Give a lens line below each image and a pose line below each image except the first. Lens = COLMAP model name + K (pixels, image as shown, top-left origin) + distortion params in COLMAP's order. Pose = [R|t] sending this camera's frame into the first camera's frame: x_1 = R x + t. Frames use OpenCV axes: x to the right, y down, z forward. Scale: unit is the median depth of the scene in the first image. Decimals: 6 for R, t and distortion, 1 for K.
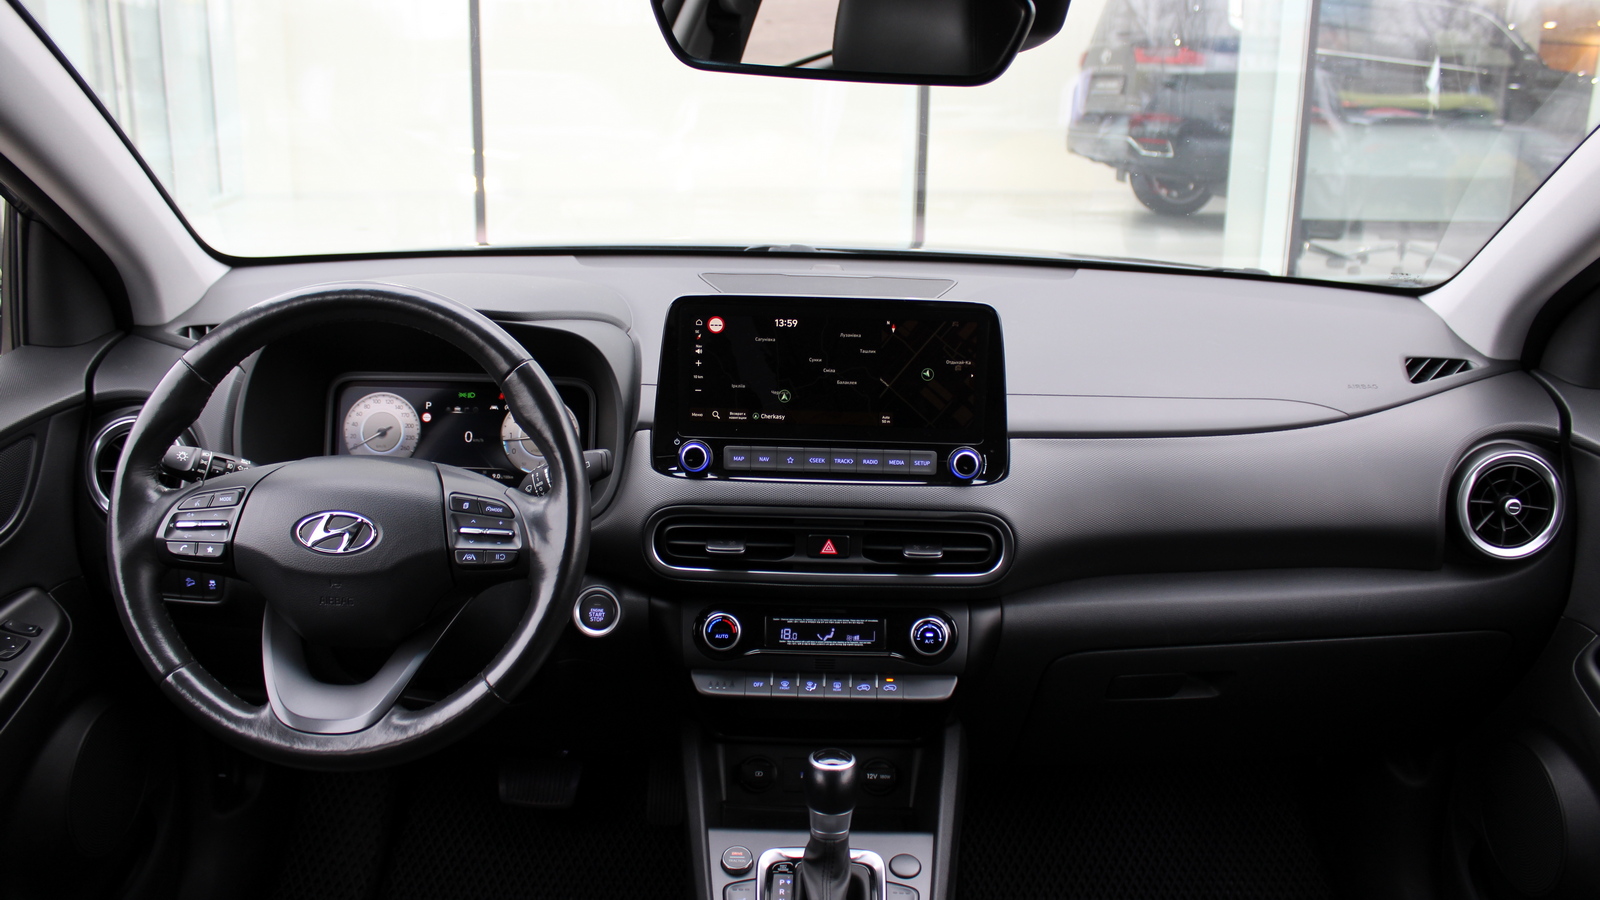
lens RADIAL K [[1317.5, 0, 777.3], [0, 1317.5, 445.8], [0, 0, 1]] dist [-0.158292, 0.119797]
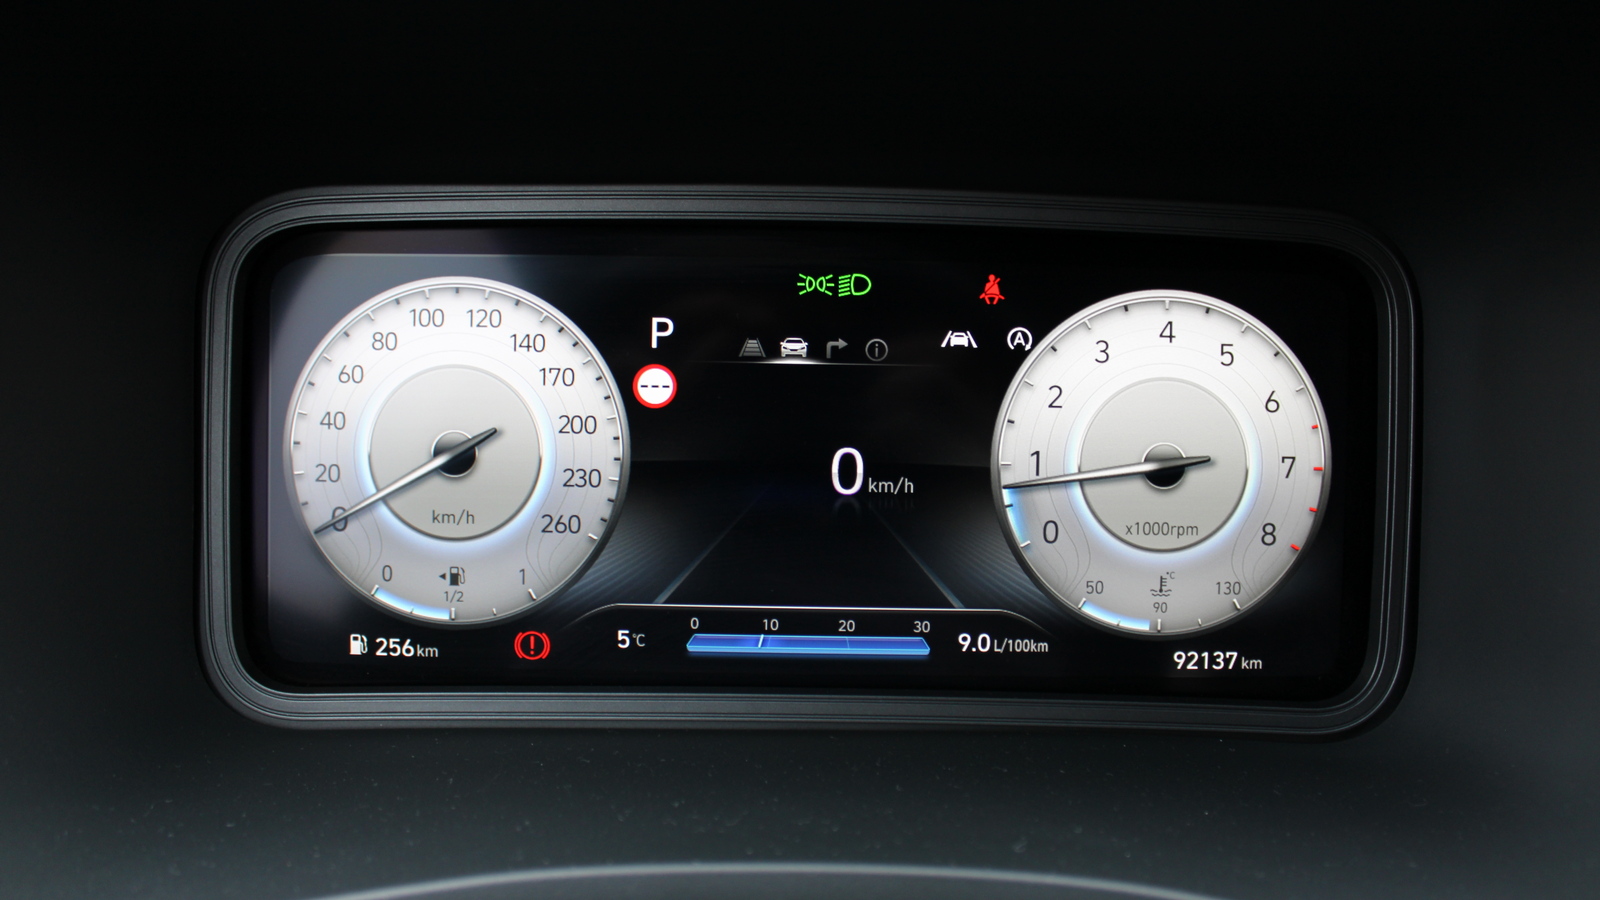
lens RADIAL K [[1317.5, 0, 794.6], [0, 1317.5, 433.0], [0, 0, 1]] dist [-0.158292, 0.119797]
pose [[0.999960, -0.008993, 0.000151, -0.279086], [0.008916, 0.993385, 0.114488, -0.044911], [-0.001180, -0.114482, 0.993425, 0.882446]]
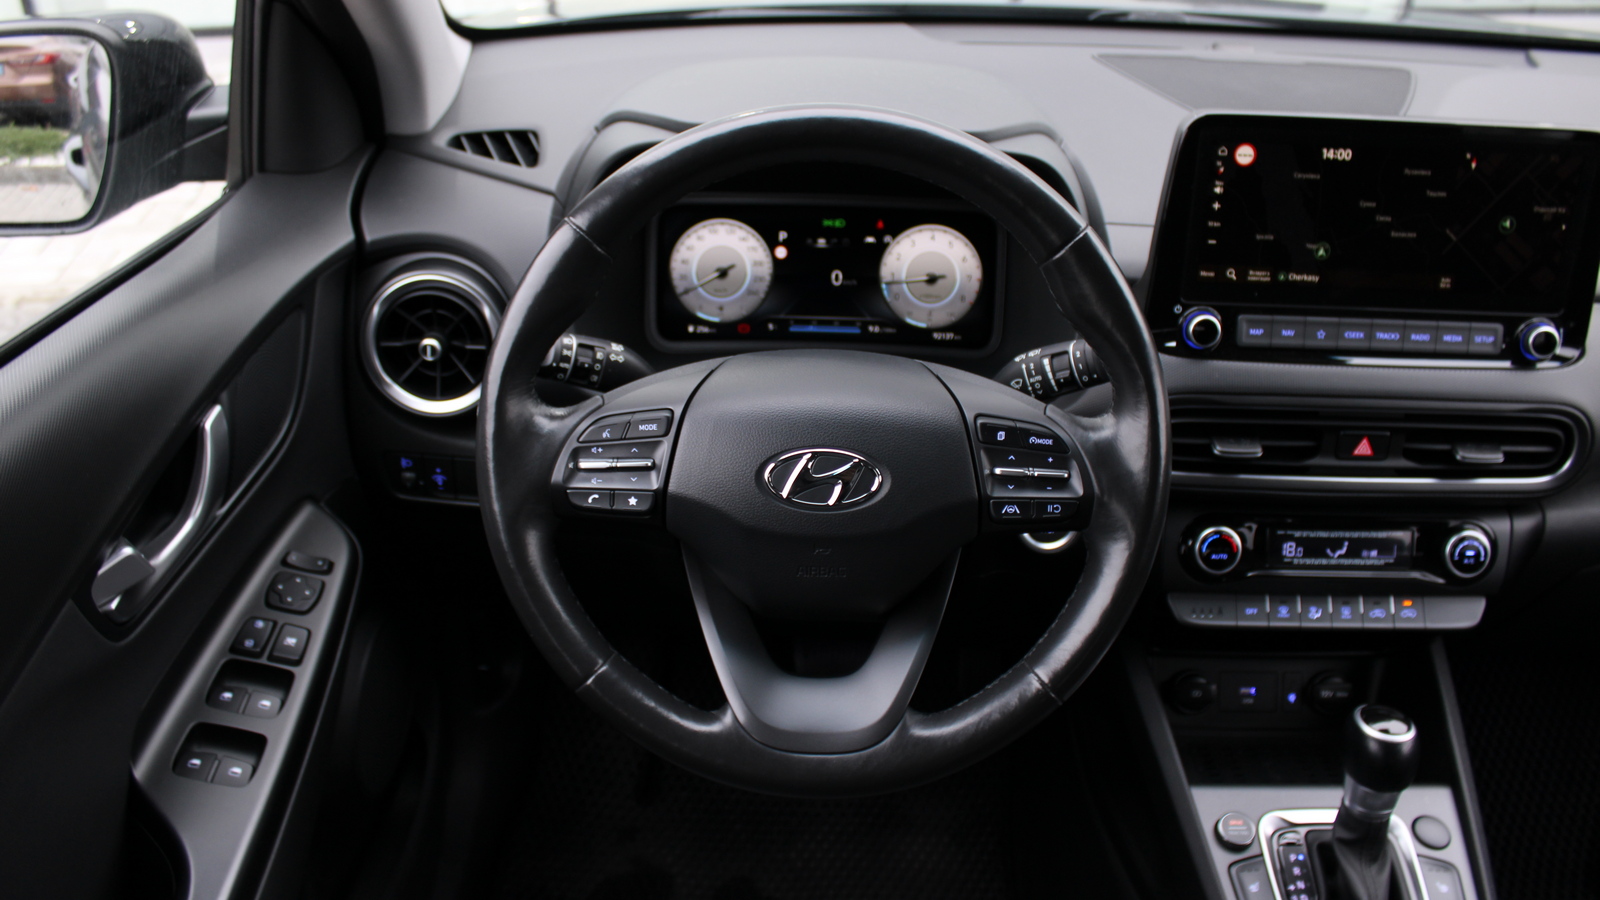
lens RADIAL K [[1317.5, 0, 784.3], [0, 1317.5, 455.3], [0, 0, 1]] dist [-0.158292, 0.119797]
pose [[0.999948, -0.000055, -0.010162, -0.294994], [0.002292, 0.975428, 0.220307, -0.085870], [0.009900, -0.220318, 0.975378, 0.252392]]
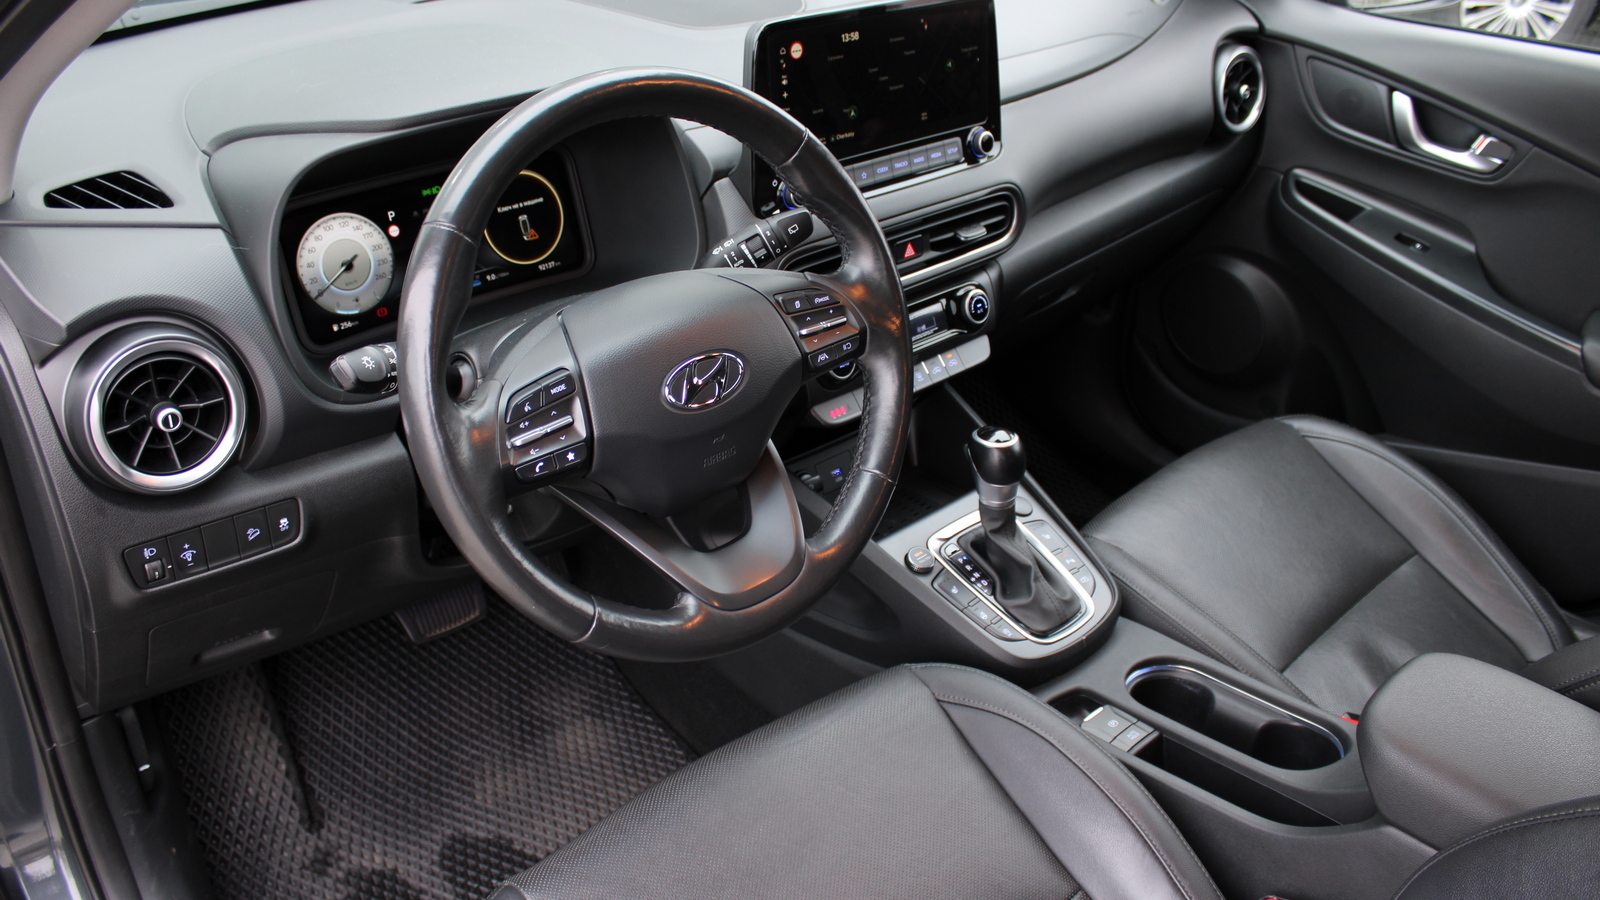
lens RADIAL K [[1317.5, 0, 801.1], [0, 1317.5, 453.9], [0, 0, 1]] dist [-0.158292, 0.119797]
pose [[0.735795, -0.350045, 0.579720, -0.670977], [0.168816, 0.923833, 0.343562, -0.142092], [-0.655826, -0.154925, 0.738844, 0.269816]]
